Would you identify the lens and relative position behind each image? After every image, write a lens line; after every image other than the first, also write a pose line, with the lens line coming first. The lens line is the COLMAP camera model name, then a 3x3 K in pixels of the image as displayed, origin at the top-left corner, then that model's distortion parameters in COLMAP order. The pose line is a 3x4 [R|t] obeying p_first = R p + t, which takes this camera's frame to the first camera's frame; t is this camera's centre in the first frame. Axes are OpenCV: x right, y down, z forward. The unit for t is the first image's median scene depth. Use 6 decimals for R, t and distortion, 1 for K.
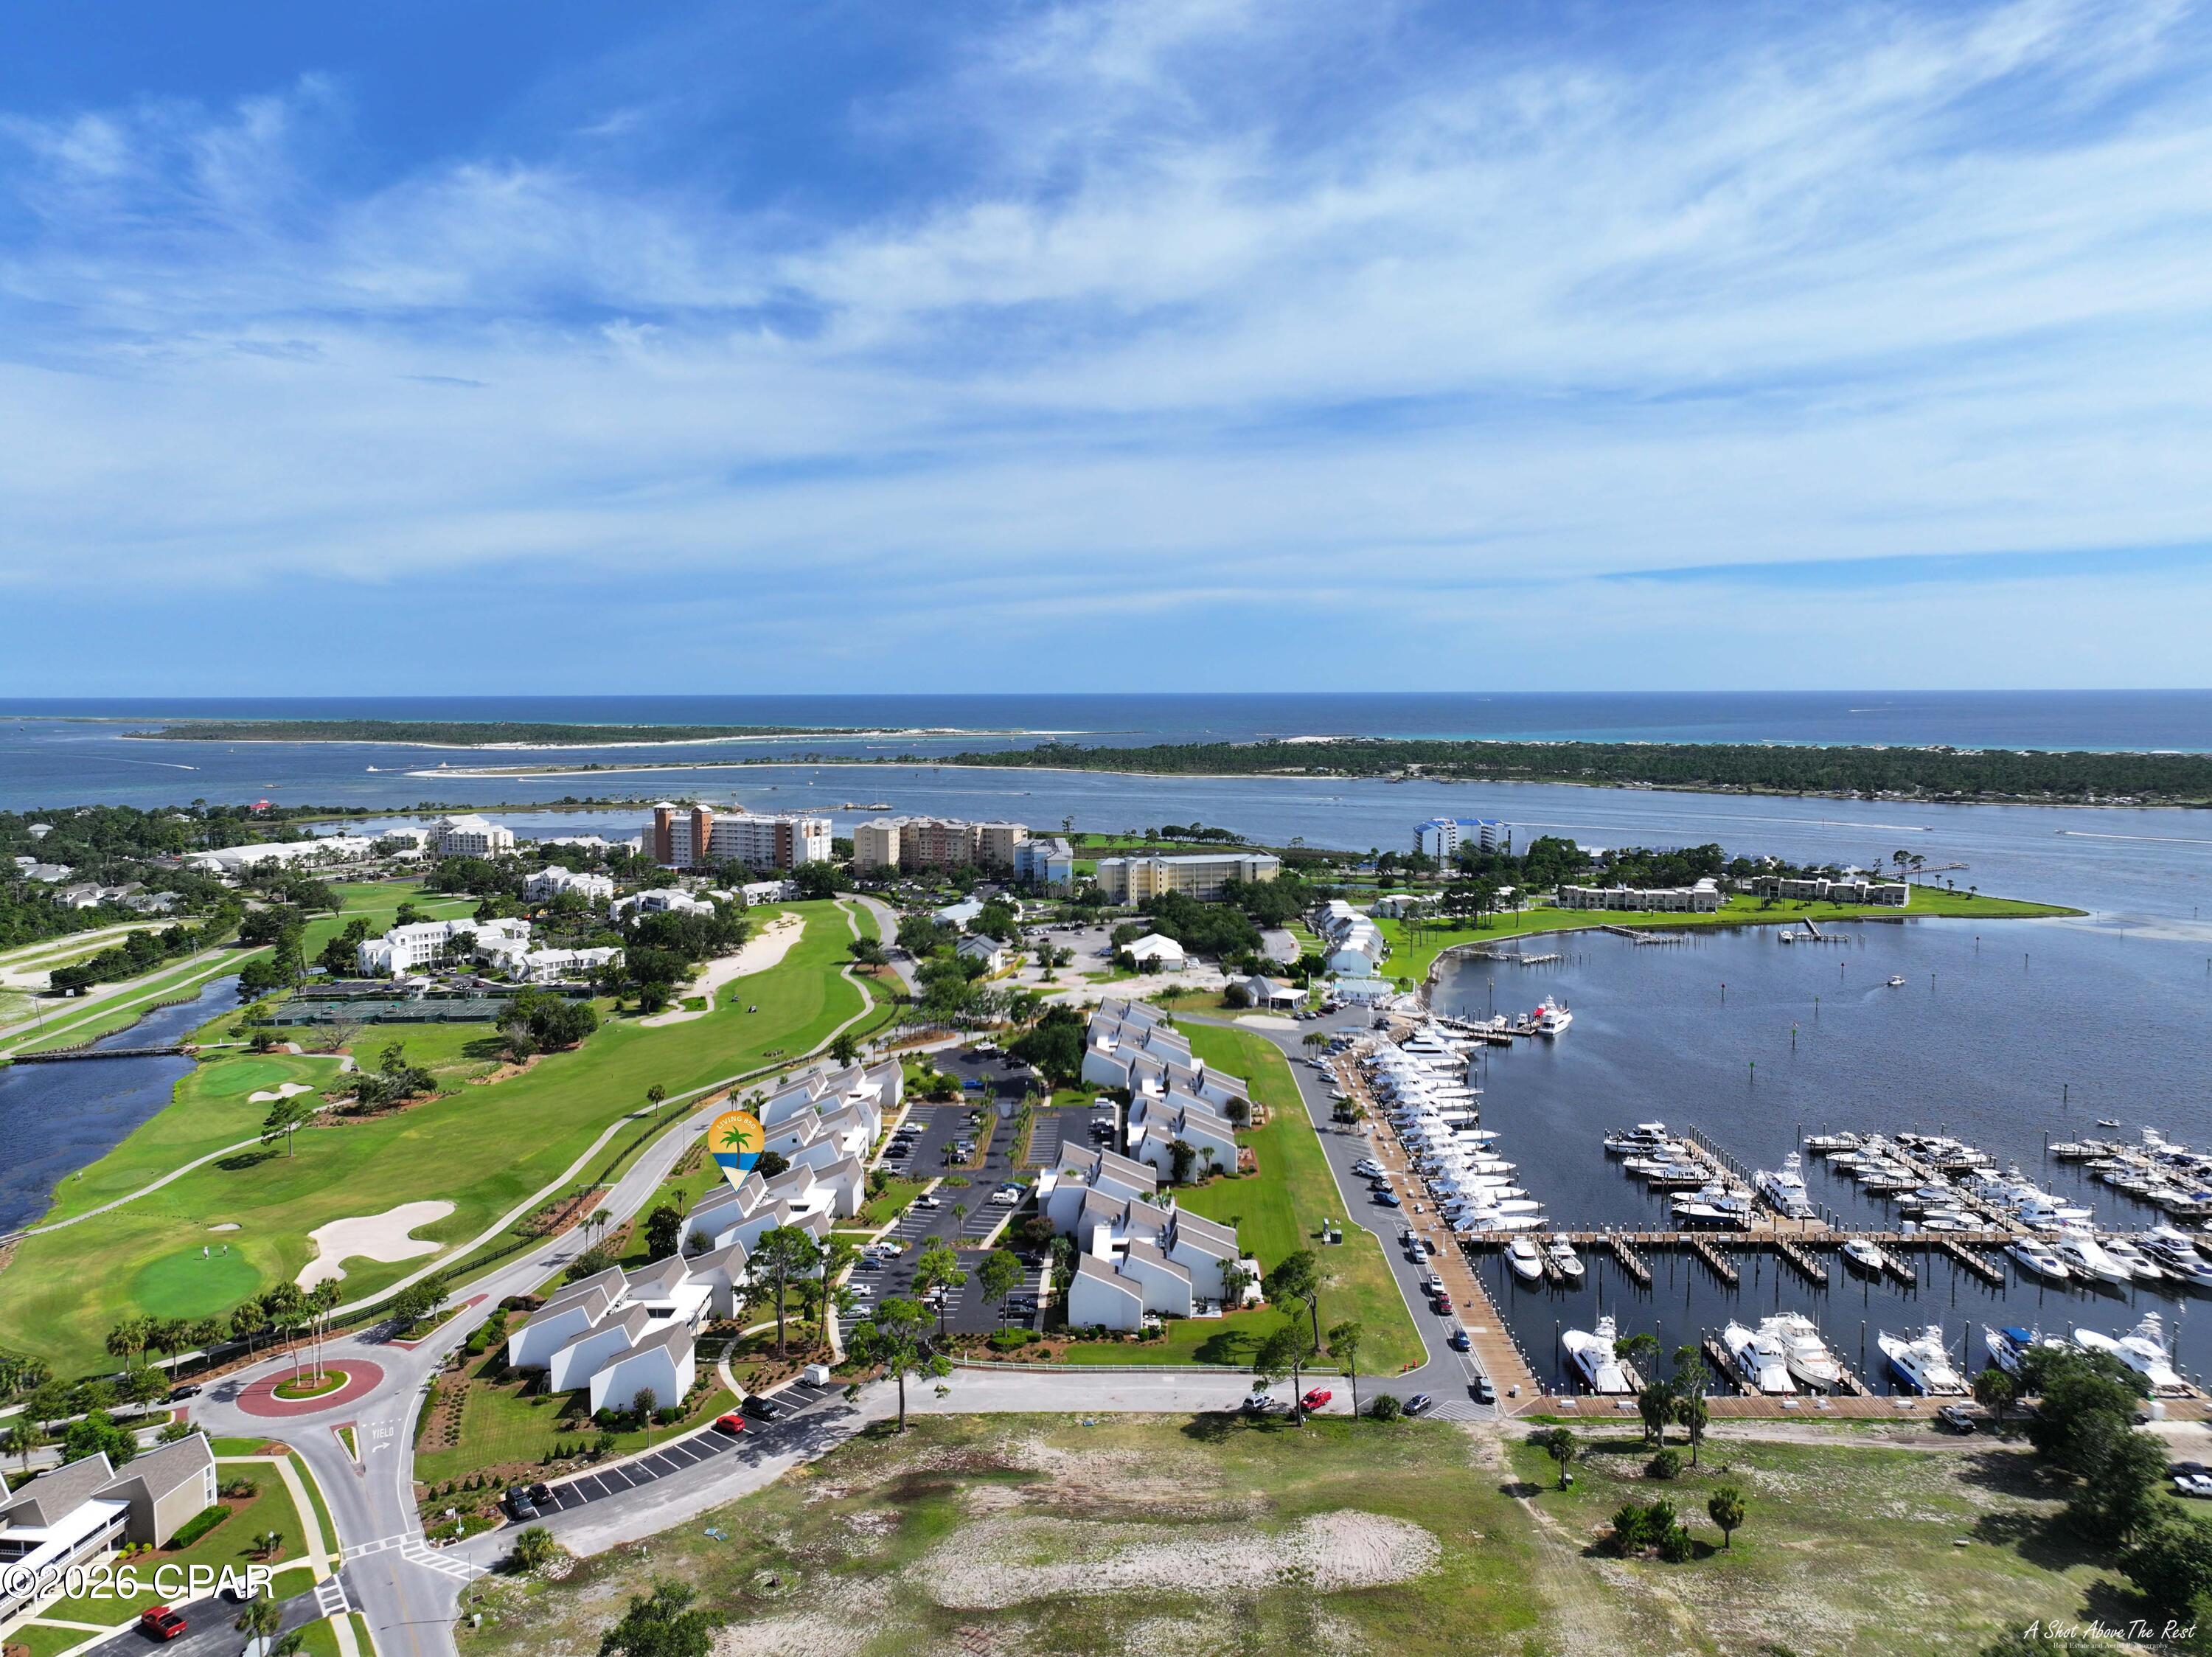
lens RADIAL K [[1564.9, 0, 1106.0], [0, 1564.9, 828.5], [0, 0, 1]] dist [0.008354, -0.006429]
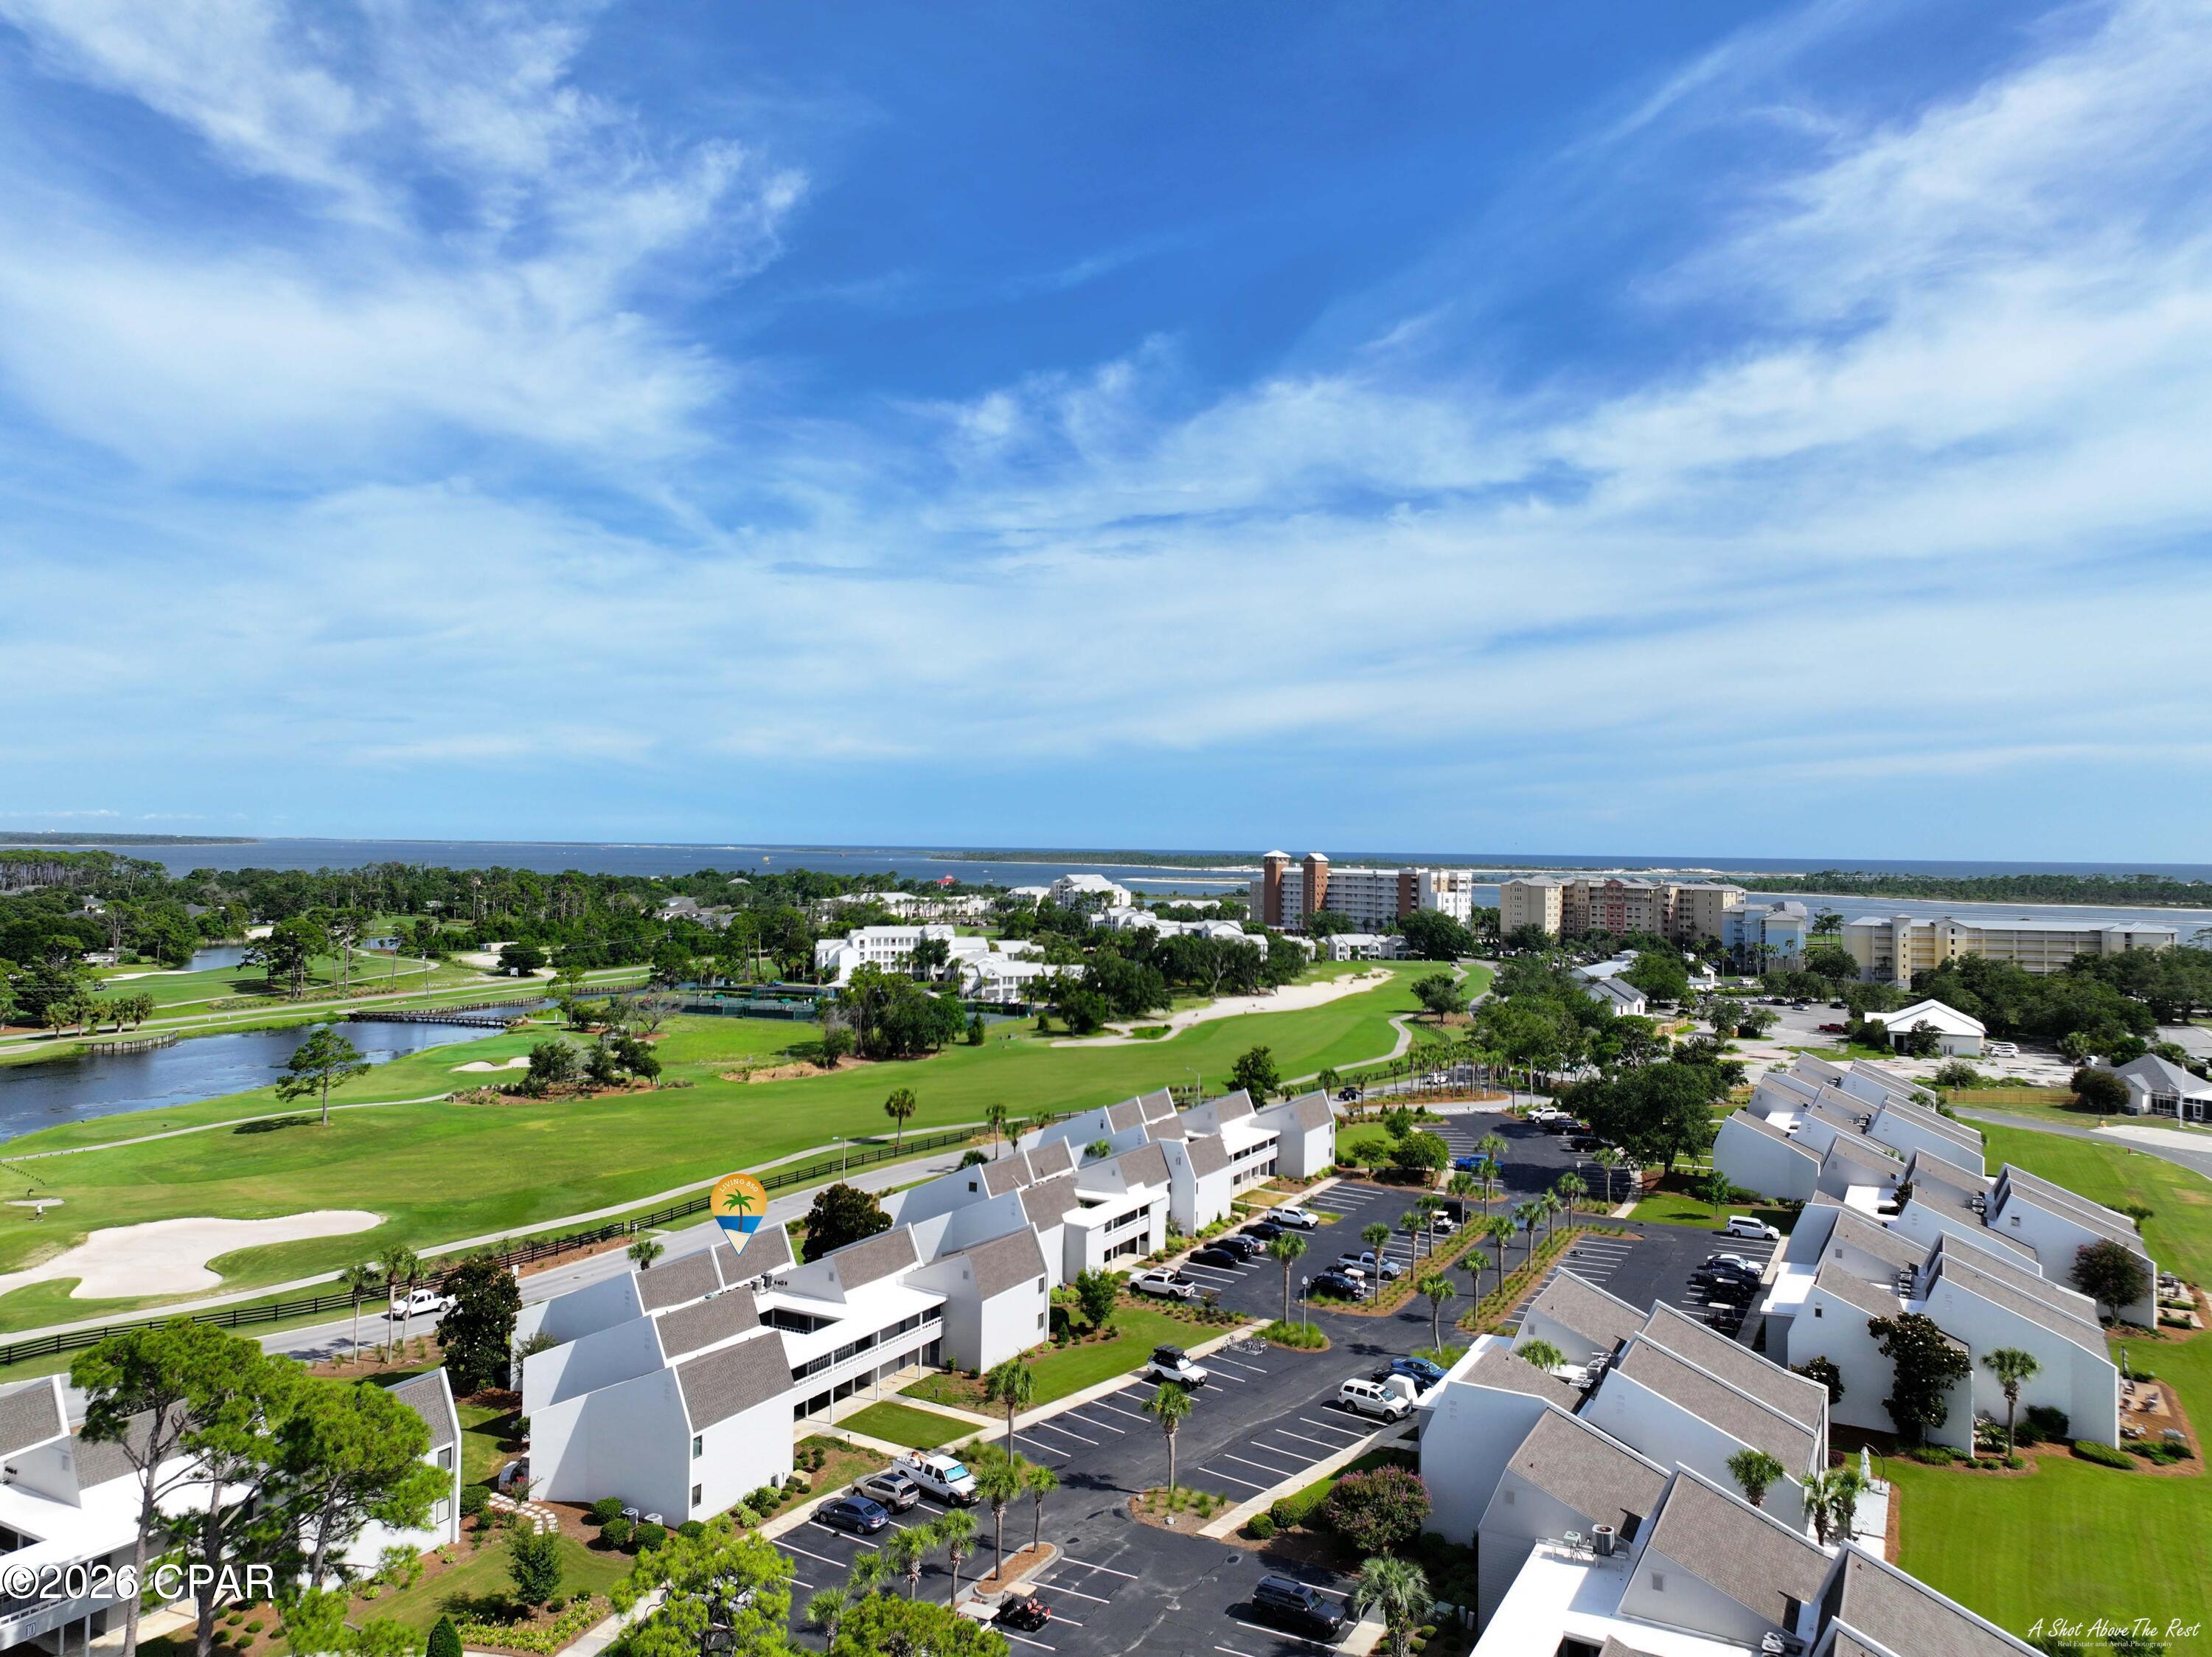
lens RADIAL K [[1524.9, 0, 1123.1], [0, 1524.9, 769.3], [0, 0, 1]] dist [-0.000644, 0.002161]
pose [[0.886872, -0.009732, -0.461912, 0.029537], [-0.060220, 0.988814, -0.136456, 0.083643], [0.458073, 0.148836, 0.876366, 0.373062]]
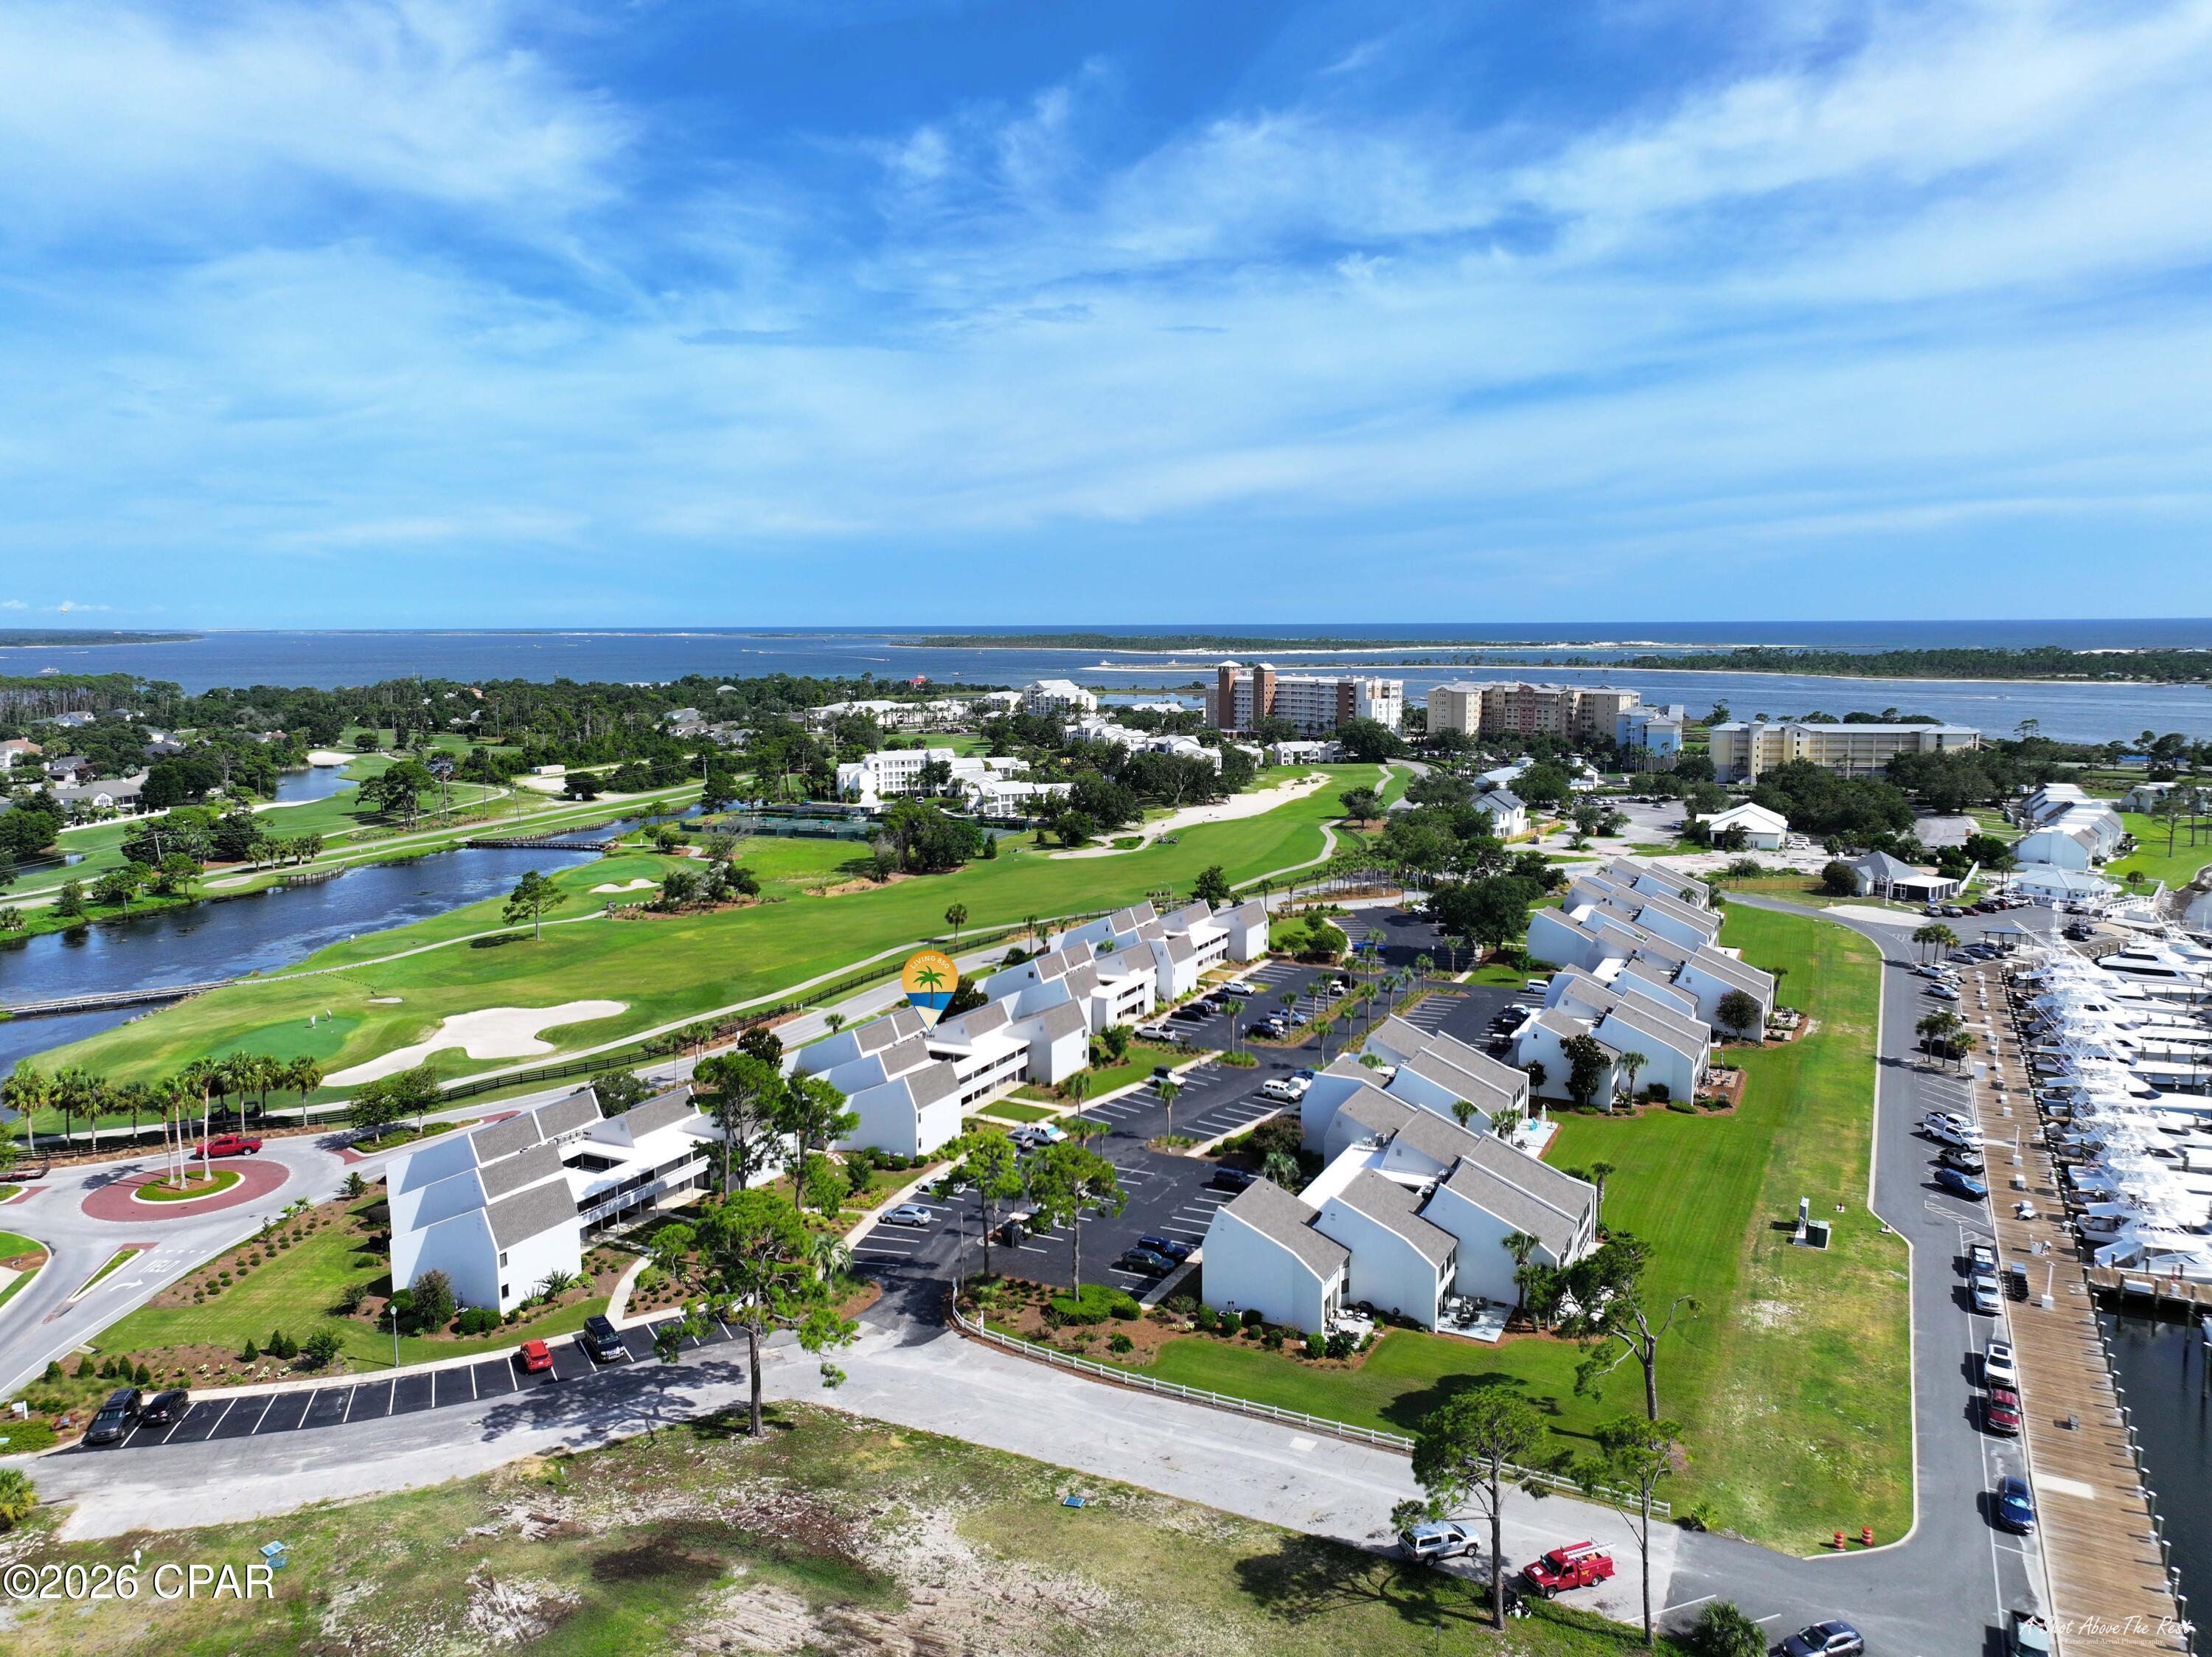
lens RADIAL K [[1539.0, 0, 1118.9], [0, 1539.0, 819.6], [0, 0, 1]] dist [0.002809, 0.005339]
pose [[0.899515, 0.053226, -0.433635, 0.083905], [-0.038148, 0.998329, 0.043407, 0.059182], [0.435220, -0.022503, 0.900043, 0.237721]]
